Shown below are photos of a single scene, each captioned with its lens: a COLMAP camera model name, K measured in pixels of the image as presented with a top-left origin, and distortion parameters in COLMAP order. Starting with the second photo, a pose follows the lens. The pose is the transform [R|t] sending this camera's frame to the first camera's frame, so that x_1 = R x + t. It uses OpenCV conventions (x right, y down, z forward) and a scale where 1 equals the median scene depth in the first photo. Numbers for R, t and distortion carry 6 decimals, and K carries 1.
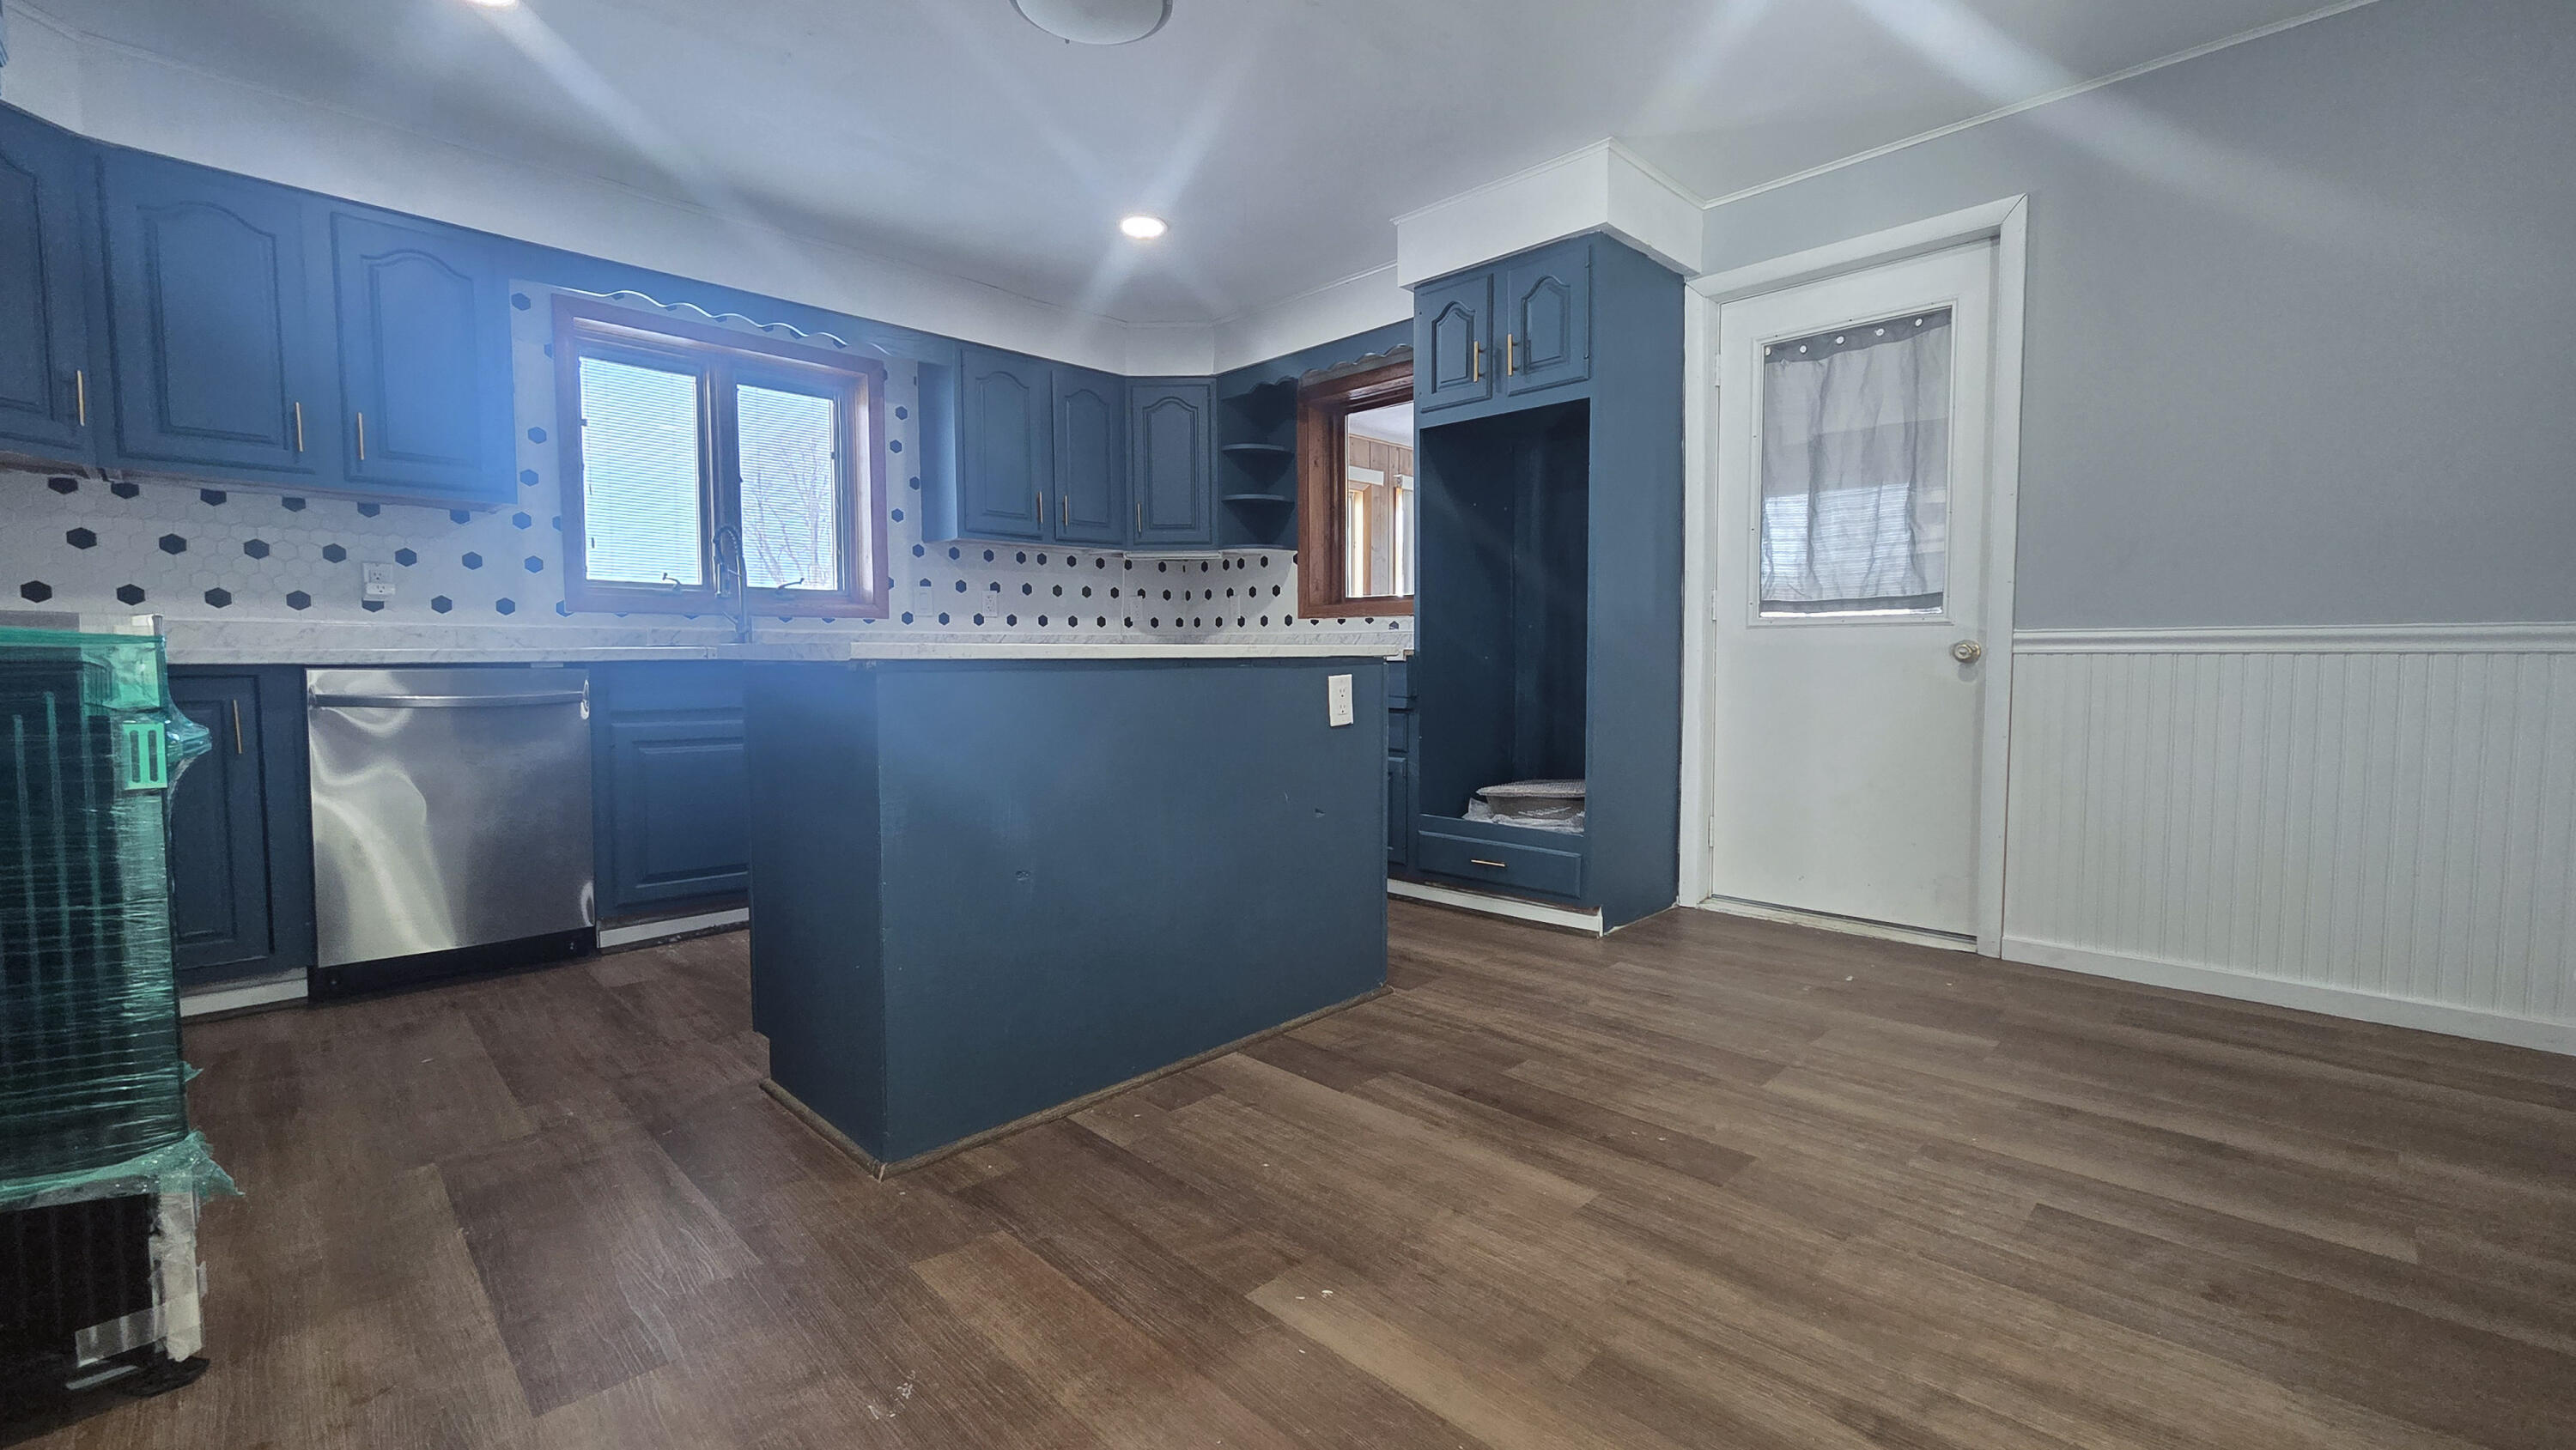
lens RADIAL K [[1057.7, 0, 1295.3], [0, 1057.7, 720.7], [0, 0, 1]] dist [0.007132, 0.000533]
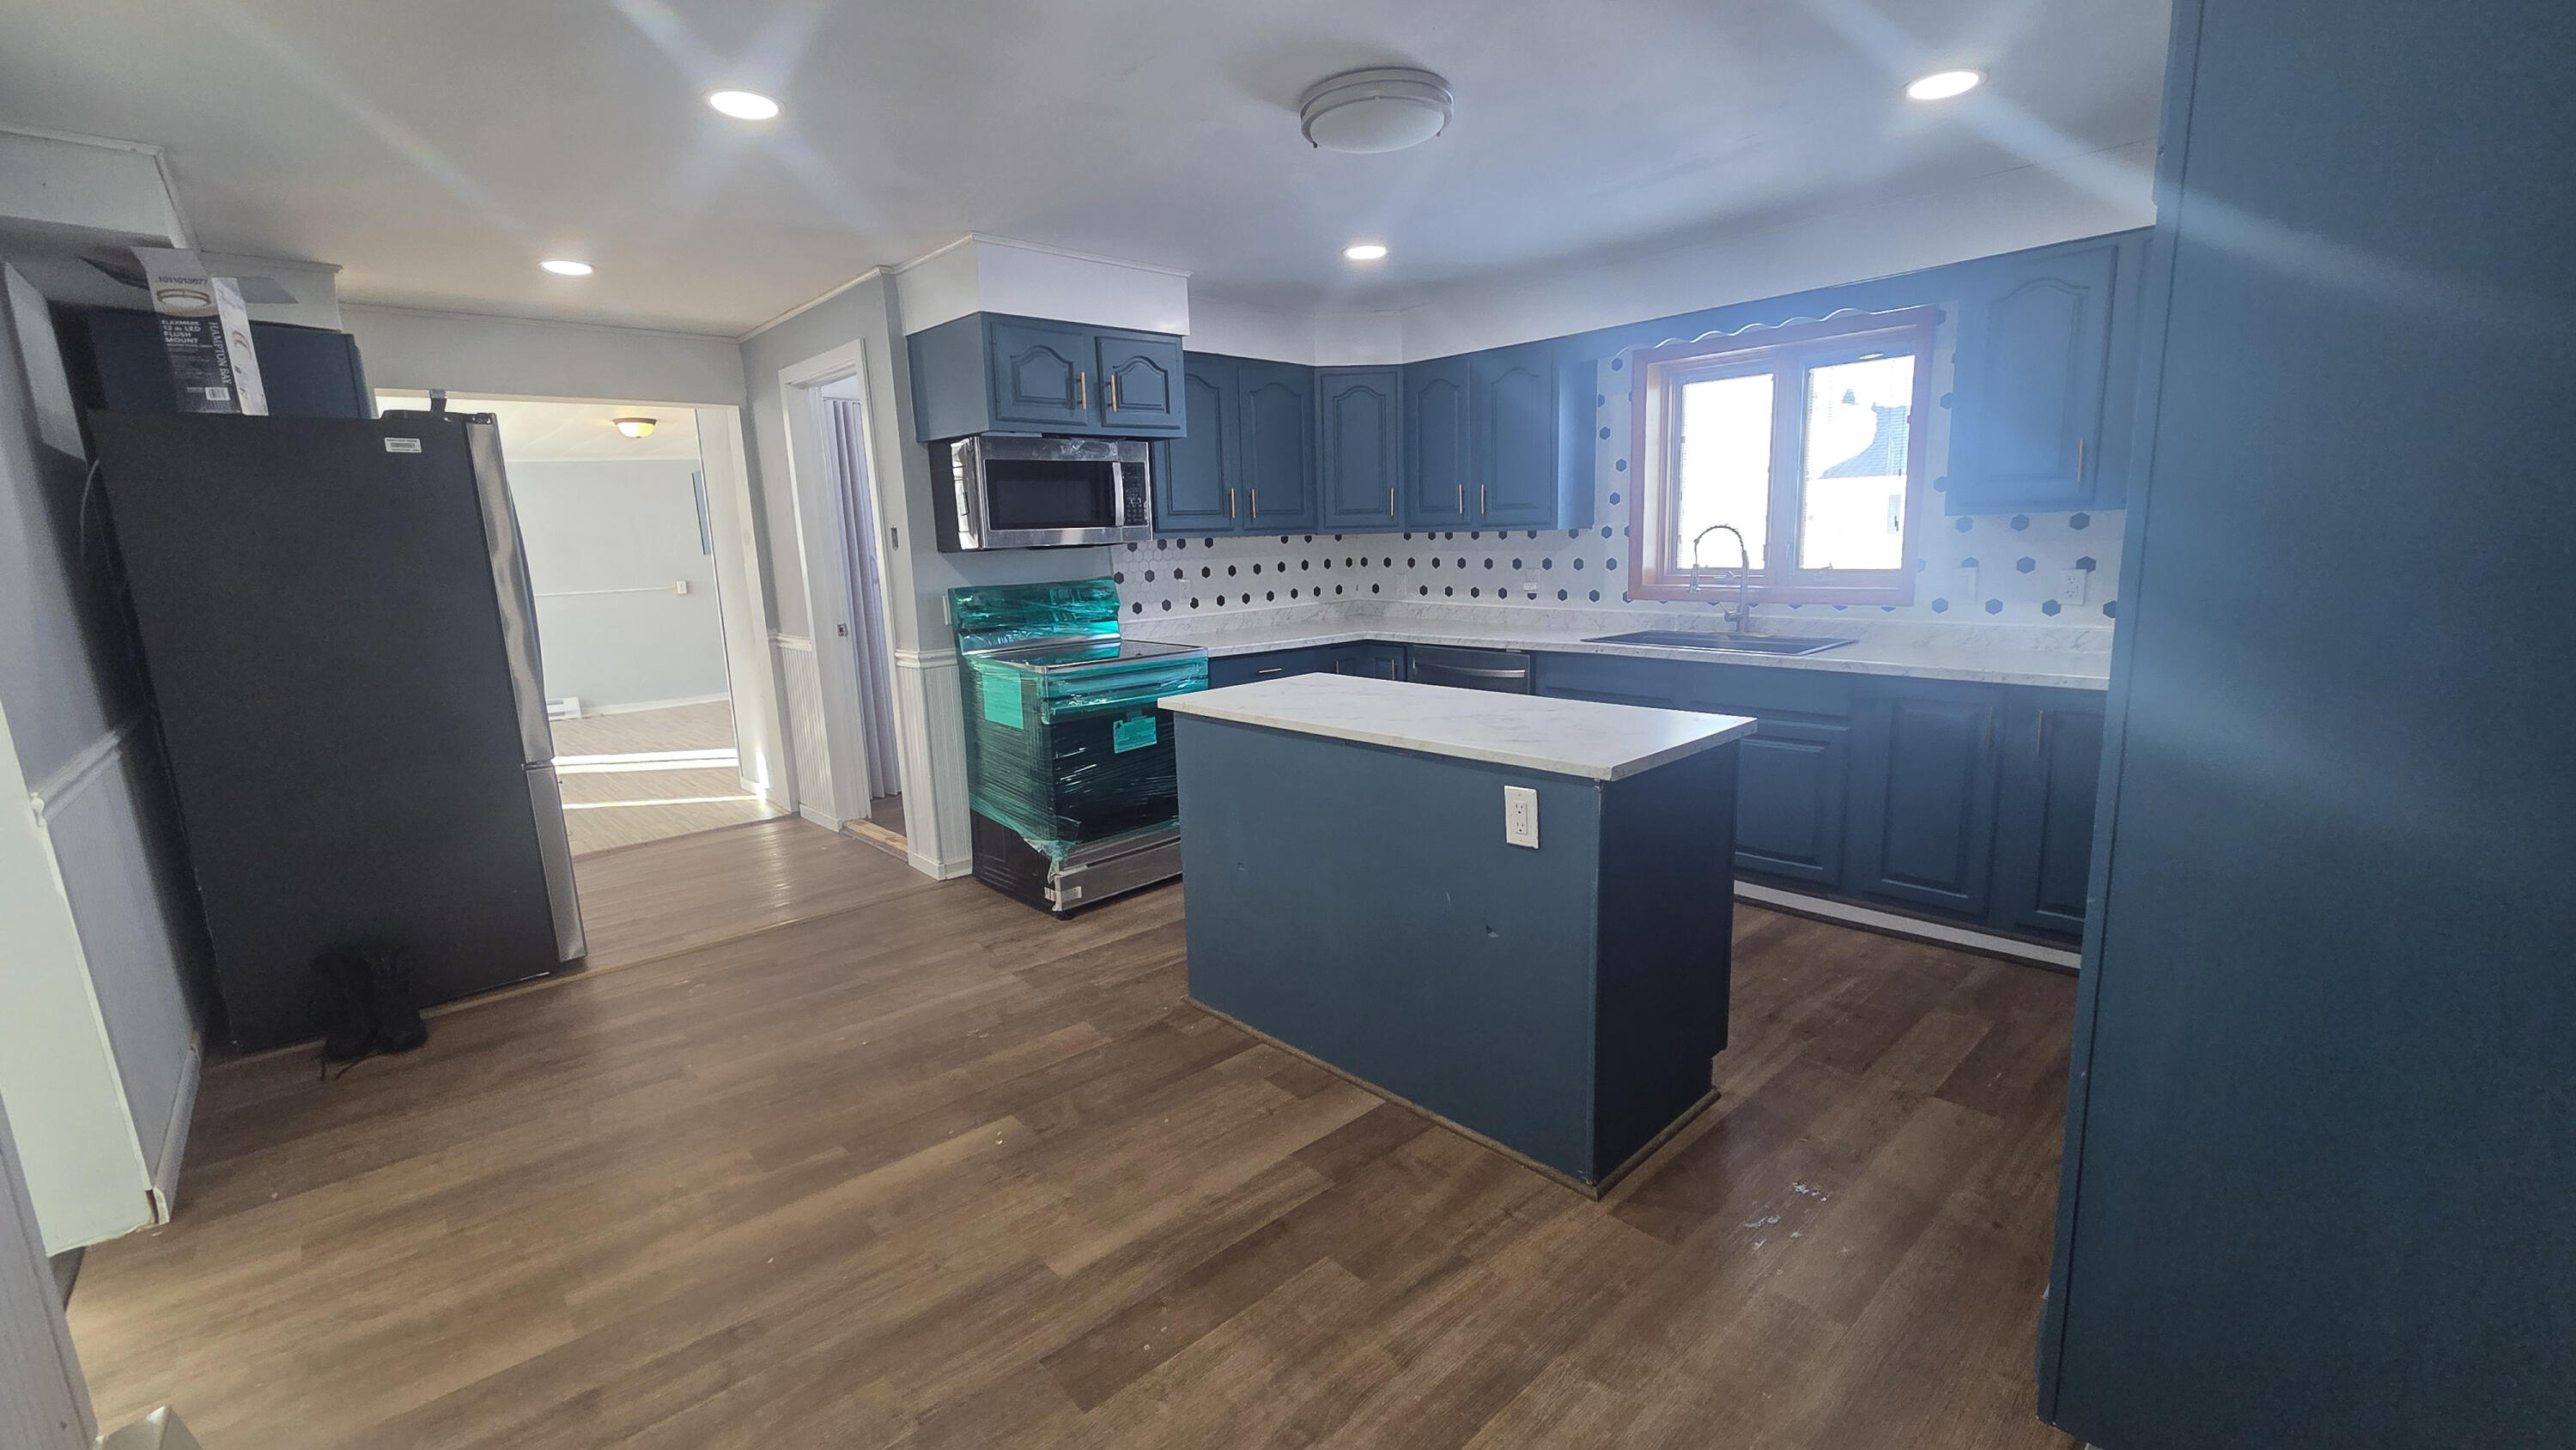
lens RADIAL K [[1080.4, 0, 1288.7], [0, 1080.4, 731.0], [0, 0, 1]] dist [0.008412, 0.000192]
pose [[-0.055646, 0.189280, -0.980345, 0.957612], [-0.031616, 0.981040, 0.191209, -0.264999], [0.997950, 0.041635, -0.048607, 0.937785]]
